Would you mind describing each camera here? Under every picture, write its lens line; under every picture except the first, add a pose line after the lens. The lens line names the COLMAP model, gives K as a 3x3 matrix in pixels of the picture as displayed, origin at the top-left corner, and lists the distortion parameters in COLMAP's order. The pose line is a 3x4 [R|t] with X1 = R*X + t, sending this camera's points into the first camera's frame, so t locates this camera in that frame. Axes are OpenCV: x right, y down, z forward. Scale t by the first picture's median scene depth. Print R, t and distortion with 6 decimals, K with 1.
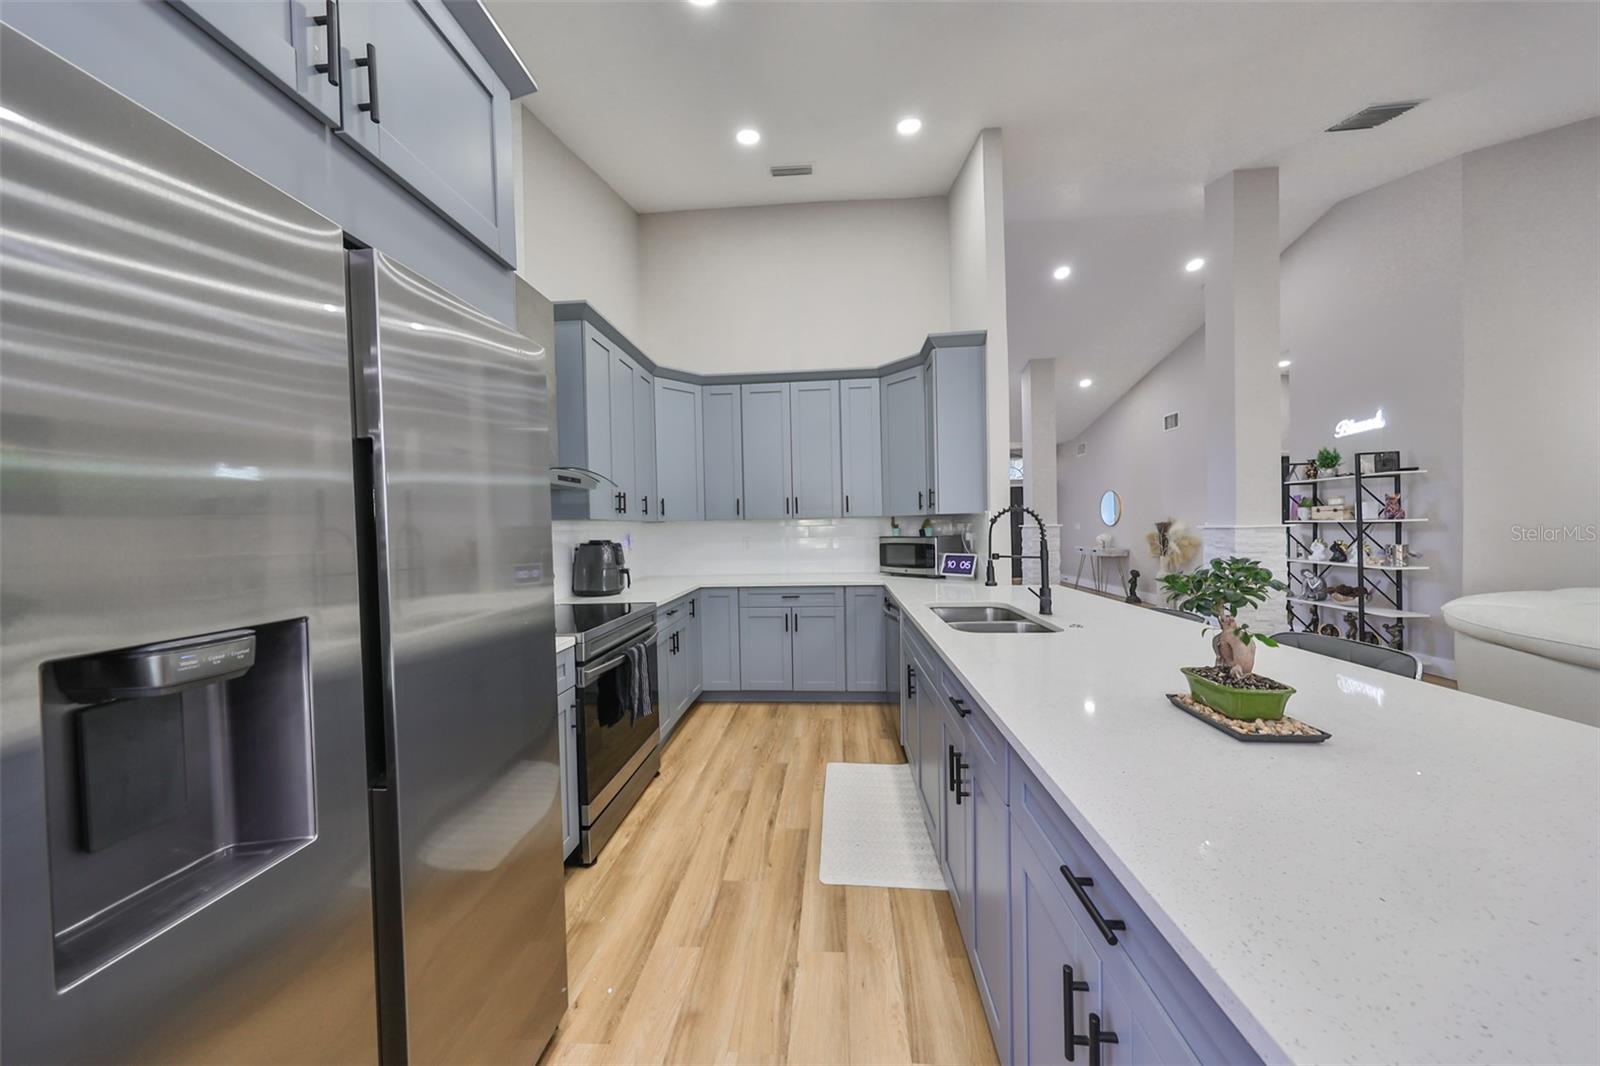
lens RADIAL K [[484.4, 0, 807.2], [0, 484.4, 535.1], [0, 0, 1]] dist [-0.000162, -0.000025]
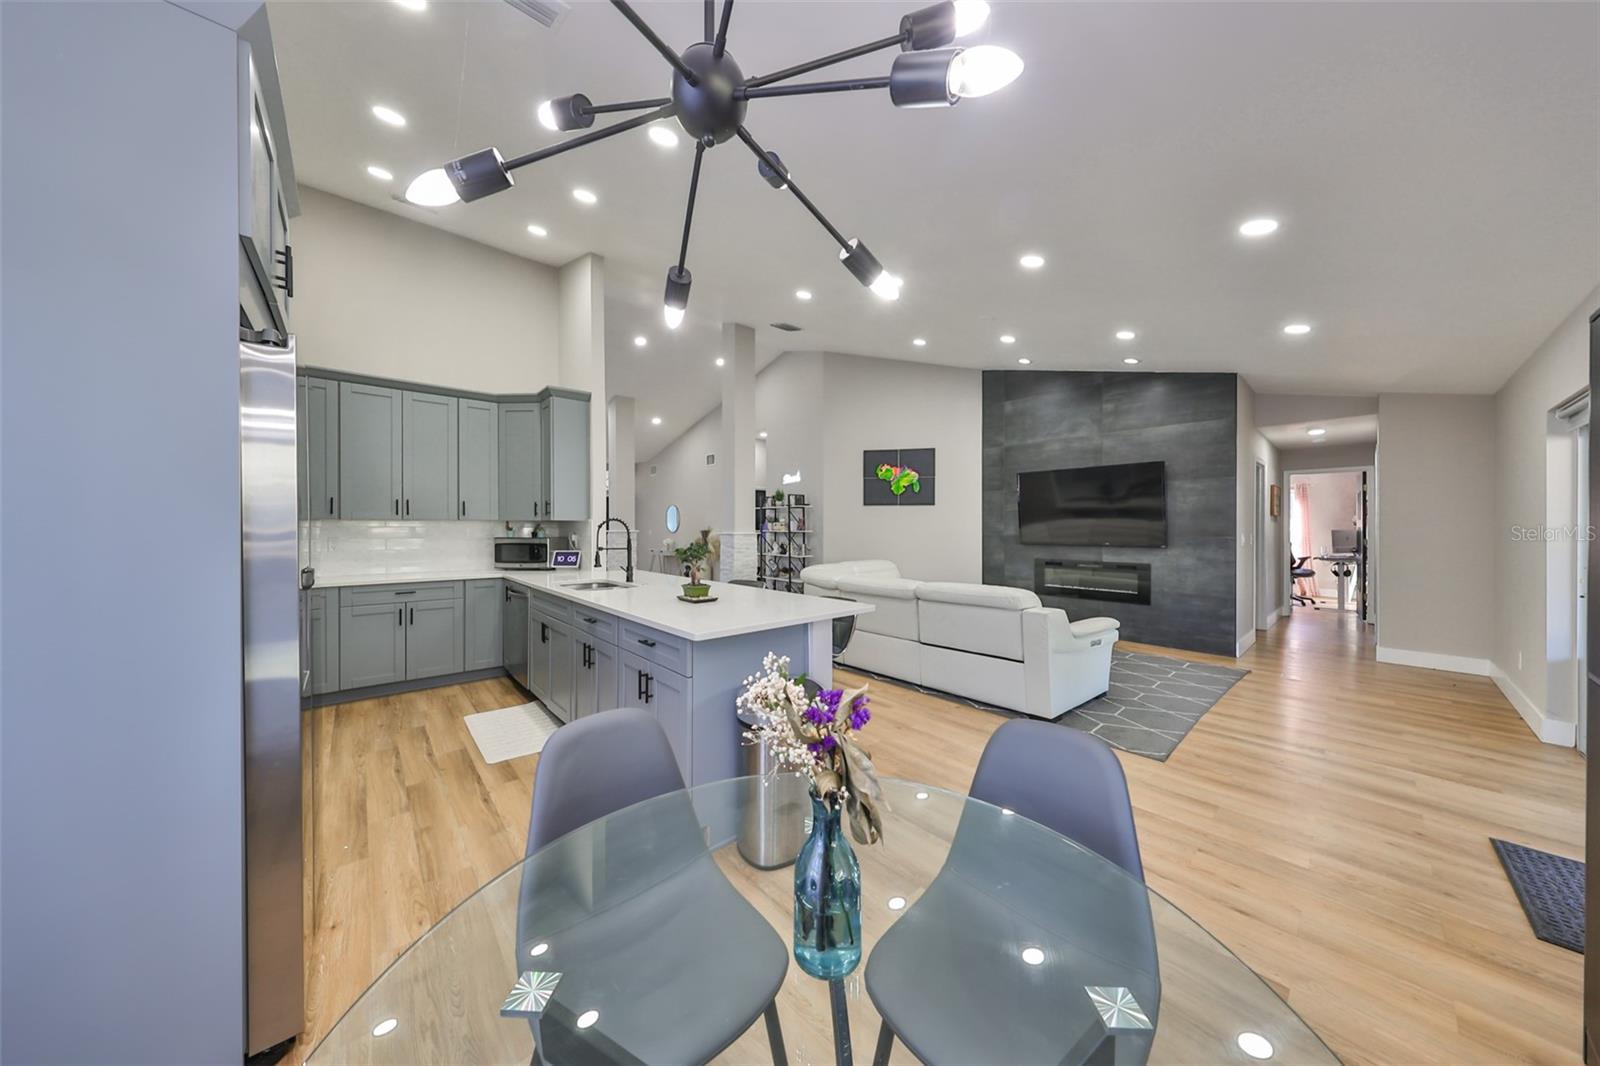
lens RADIAL K [[490.8, 0, 783.9], [0, 490.8, 528.1], [0, 0, 1]] dist [-0.000515, -0.000006]
pose [[0.715696, 0.021408, 0.698083, -0.195502], [-0.003465, 0.999627, -0.027103, 0.010874], [-0.698403, 0.016979, 0.715503, -0.368244]]
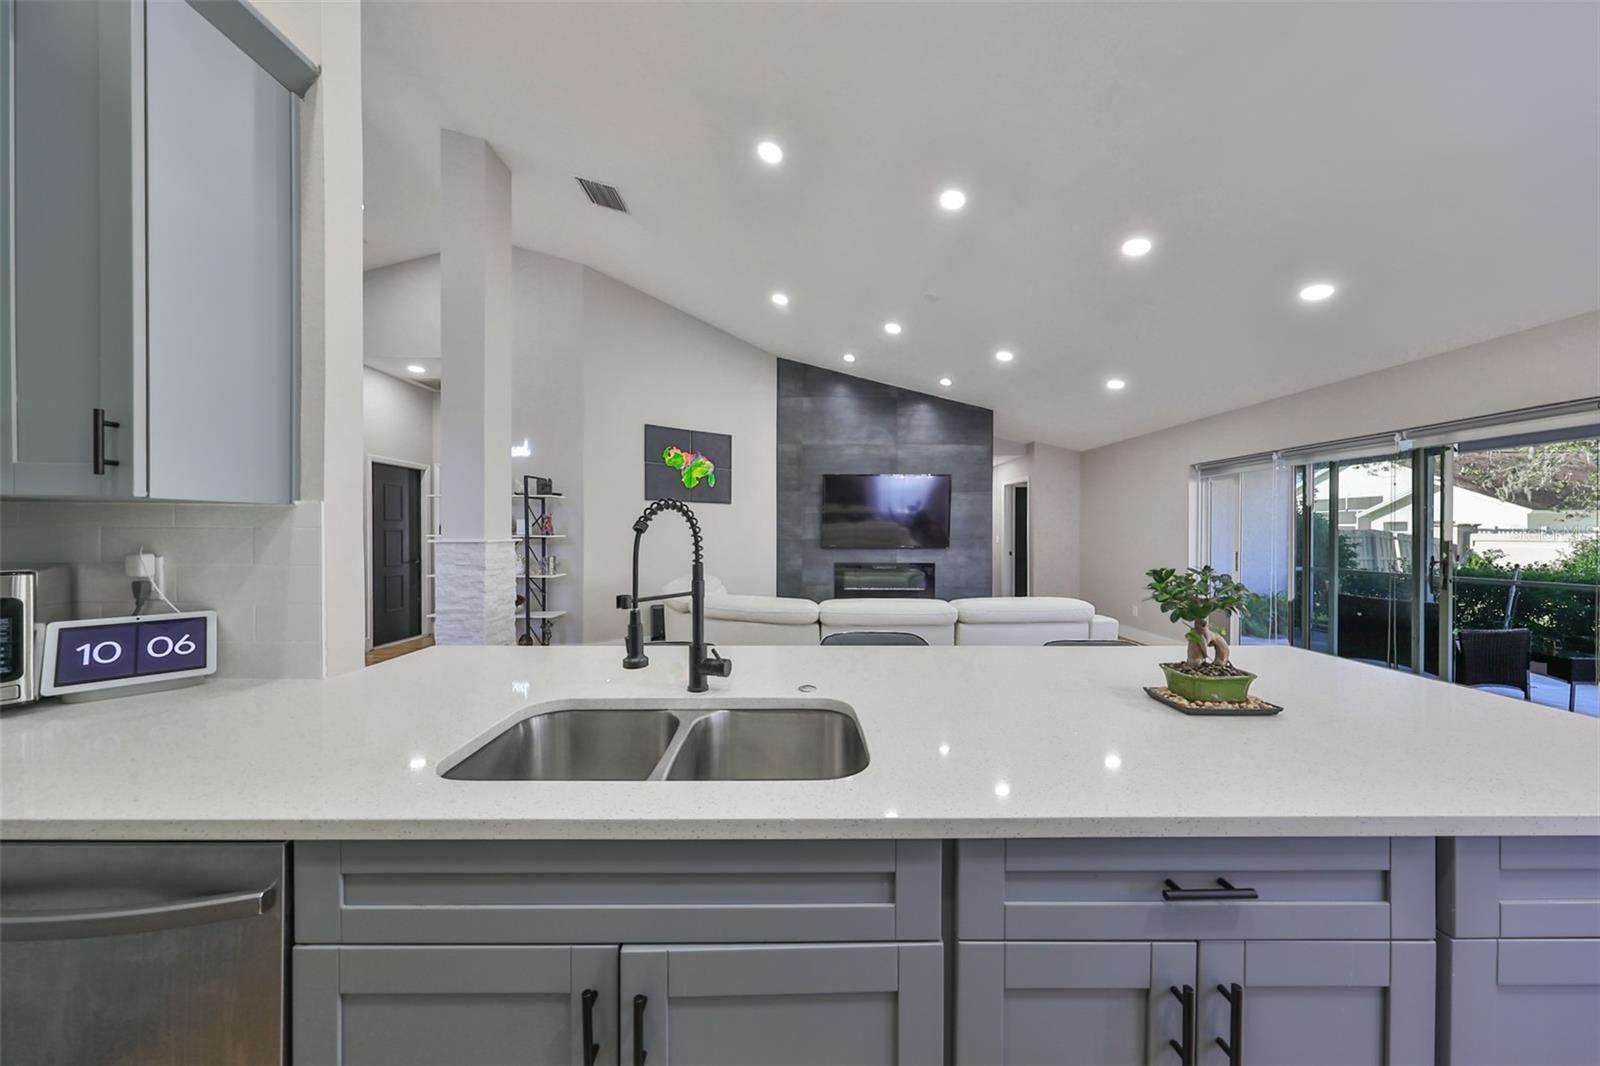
lens RADIAL K [[501.4, 0, 806.4], [0, 501.4, 534.8], [0, 0, 1]] dist [-0.000232, -0.000057]
pose [[-0.067645, 0.015795, 0.997584, -0.069085], [0.016092, 0.999762, -0.014738, -0.006295], [-0.997580, 0.015057, -0.067883, 0.533870]]
